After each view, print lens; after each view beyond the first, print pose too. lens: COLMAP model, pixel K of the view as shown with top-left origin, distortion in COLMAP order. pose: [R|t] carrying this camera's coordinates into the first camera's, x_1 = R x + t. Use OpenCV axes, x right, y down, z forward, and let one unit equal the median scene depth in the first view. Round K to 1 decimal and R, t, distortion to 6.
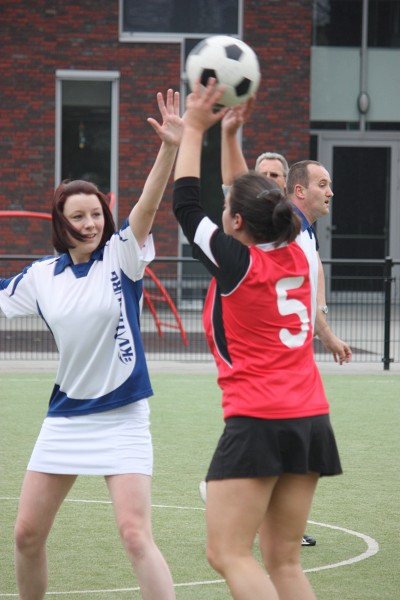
lens RADIAL K [[3653.6, 0, 200.0], [0, 3653.6, 300.0], [0, 0, 1]] dist [1.271657, 0.879944]
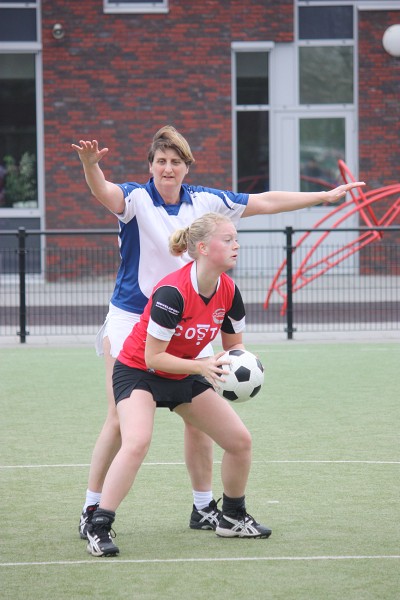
lens RADIAL K [[3653.6, 0, 200.0], [0, 3653.6, 300.0], [0, 0, 1]] dist [1.271657, 0.879944]
pose [[0.991627, -0.020416, -0.127513, 0.178731], [0.021385, 0.999752, 0.006231, 0.002076], [0.127354, -0.008906, 0.991817, 0.024331]]
